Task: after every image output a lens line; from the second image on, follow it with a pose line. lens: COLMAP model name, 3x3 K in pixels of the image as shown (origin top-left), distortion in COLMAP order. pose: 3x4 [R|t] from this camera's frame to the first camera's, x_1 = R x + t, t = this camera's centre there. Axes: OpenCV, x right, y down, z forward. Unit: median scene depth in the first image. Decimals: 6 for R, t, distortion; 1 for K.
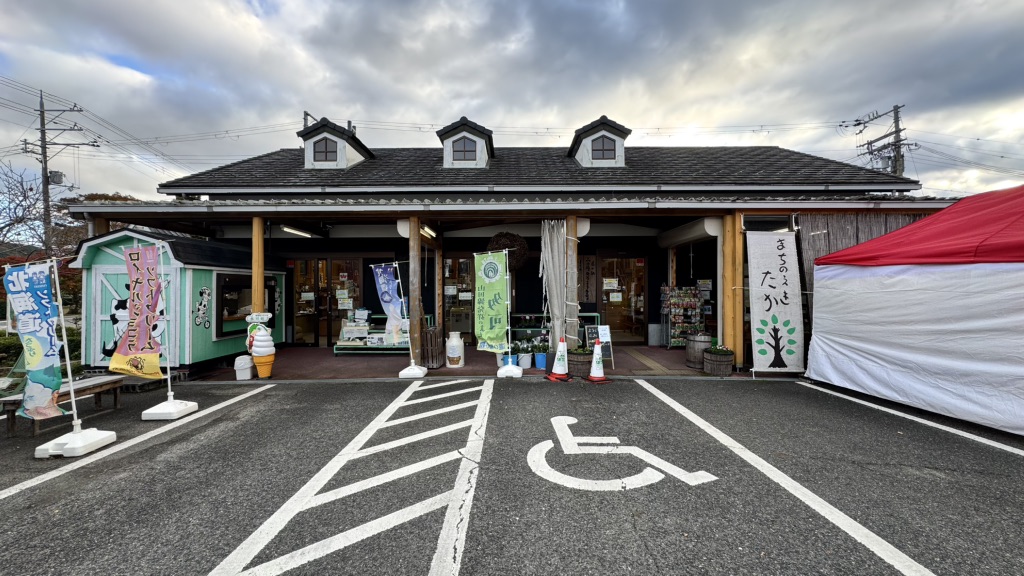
lens RADIAL K [[407.0, 0, 510.3], [0, 407.0, 288.9], [0, 0, 1]] dist [-0.004056, -0.000332]
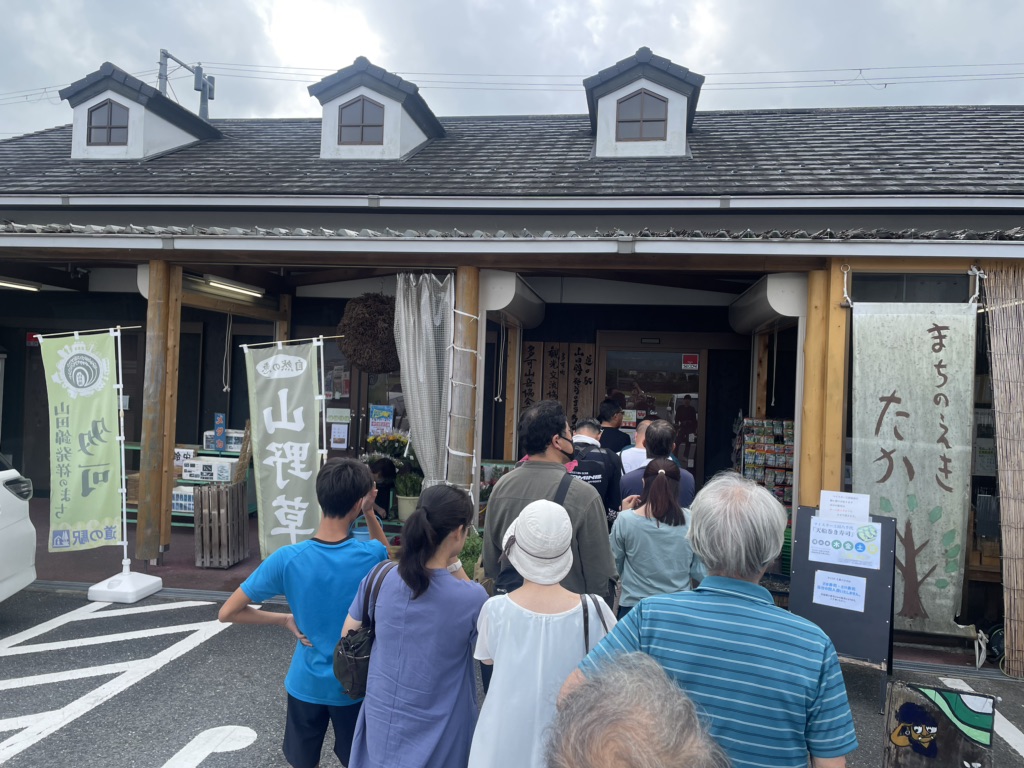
lens RADIAL K [[773.4, 0, 500.1], [0, 773.4, 371.8], [0, 0, 1]] dist [0.060491, -0.059211]
pose [[0.986447, 0.041797, -0.158667, 0.280052], [-0.043623, 0.999016, -0.008046, -0.043158], [0.158175, 0.014858, 0.987299, 0.100615]]
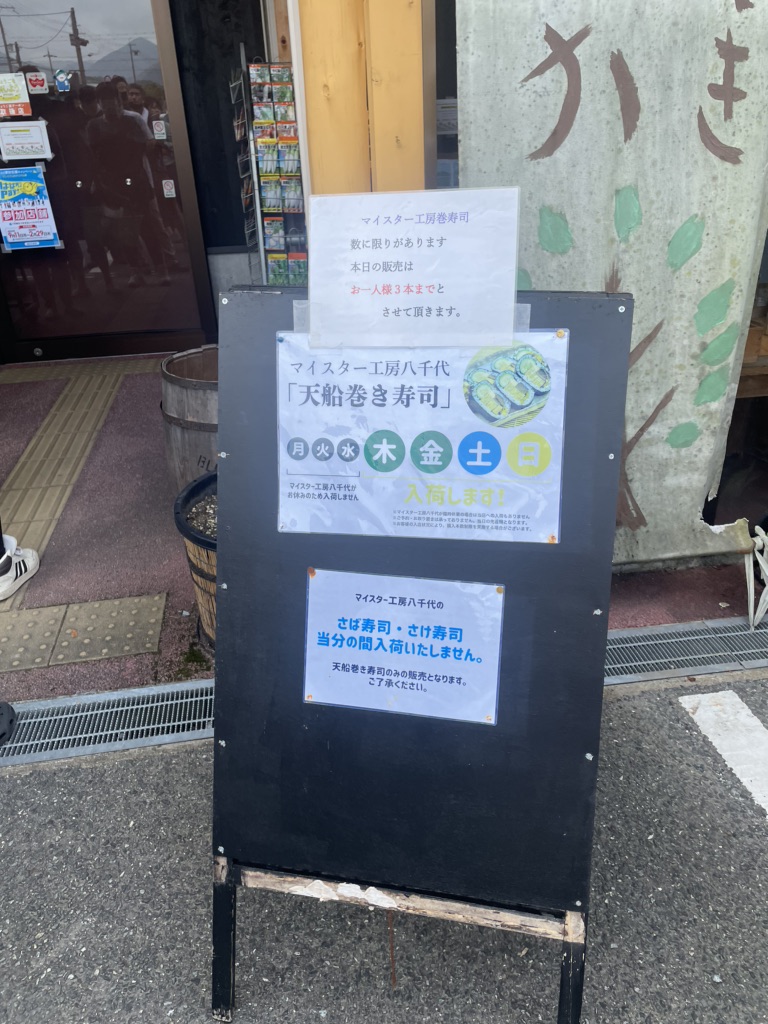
lens RADIAL K [[801.1, 0, 385.4], [0, 801.1, 516.5], [0, 0, 1]] dist [0.045343, -0.017797]
pose [[0.986176, -0.104091, 0.128928, 0.415900], [0.035446, 0.892575, 0.449504, 0.016736], [-0.161867, -0.438720, 0.883925, 0.572905]]
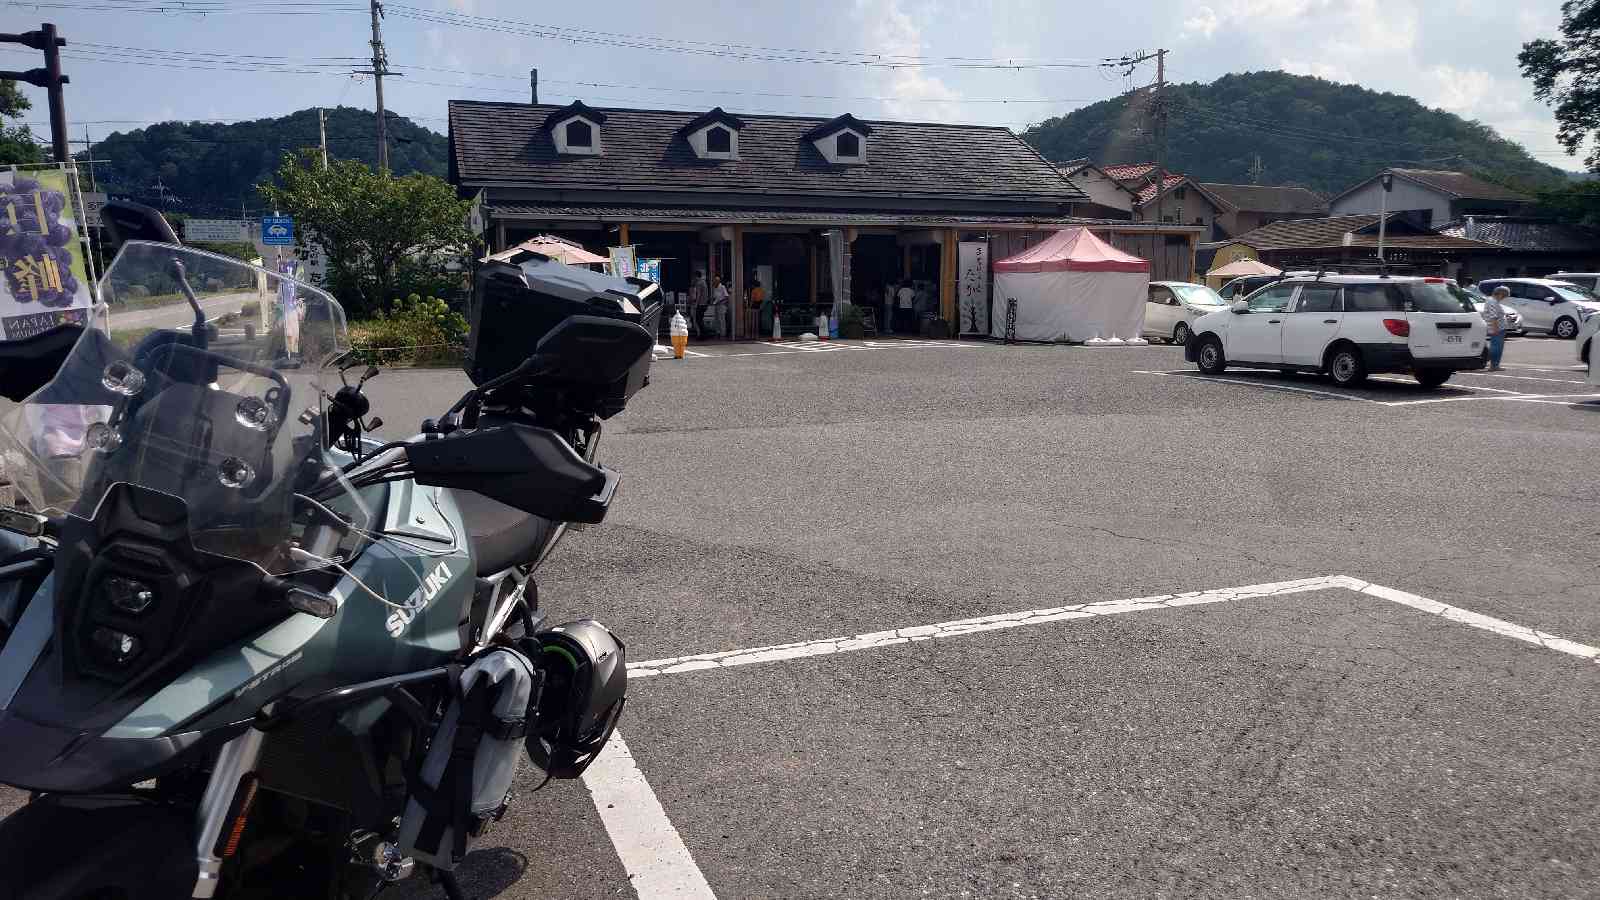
lens RADIAL K [[1130.3, 0, 802.5], [0, 1130.3, 456.0], [0, 0, 1]] dist [0.001562, -0.002890]
pose [[0.945926, -0.042715, 0.321557, -1.072479], [-0.004614, 0.989420, 0.145006, 0.029327], [-0.324349, -0.138648, 0.935721, -2.267662]]
